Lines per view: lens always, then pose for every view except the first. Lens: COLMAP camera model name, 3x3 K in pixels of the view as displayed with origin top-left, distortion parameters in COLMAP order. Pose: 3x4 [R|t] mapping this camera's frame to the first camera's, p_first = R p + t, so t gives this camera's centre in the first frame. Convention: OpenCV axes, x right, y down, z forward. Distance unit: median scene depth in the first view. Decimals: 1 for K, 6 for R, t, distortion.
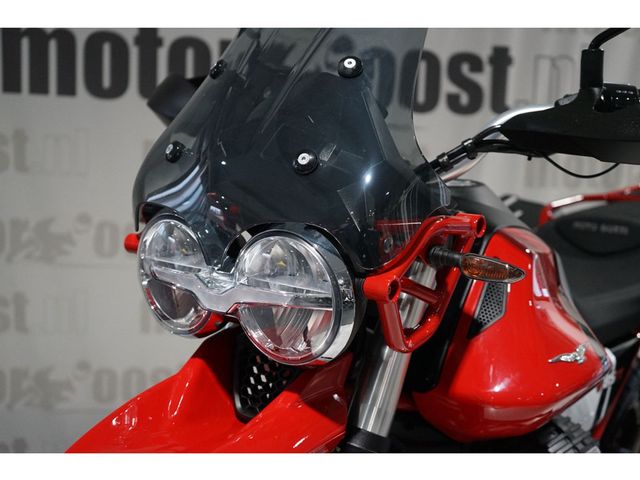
lens RADIAL K [[811.8, 0, 320.8], [0, 811.8, 236.3], [0, 0, 1]] dist [-0.001519, 0.000000]
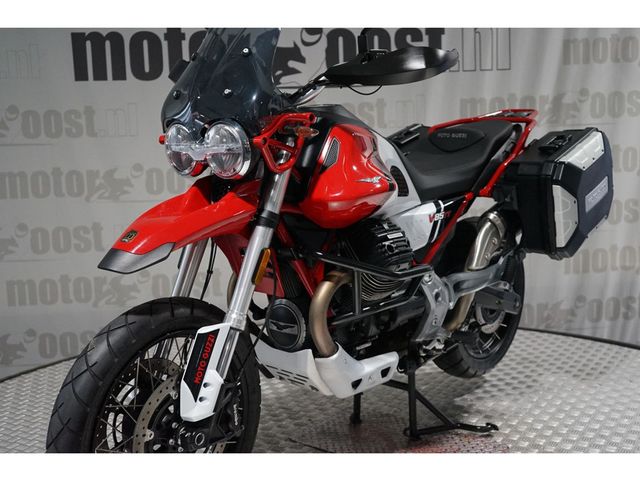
lens RADIAL K [[811.8, 0, 322.4], [0, 811.8, 238.0], [0, 0, 1]] dist [-0.001519, 0.000000]
pose [[0.996422, -0.059402, -0.060118, 0.309972], [0.061342, 0.997637, 0.030958, 0.229994], [0.058137, -0.034535, 0.997711, -1.156012]]
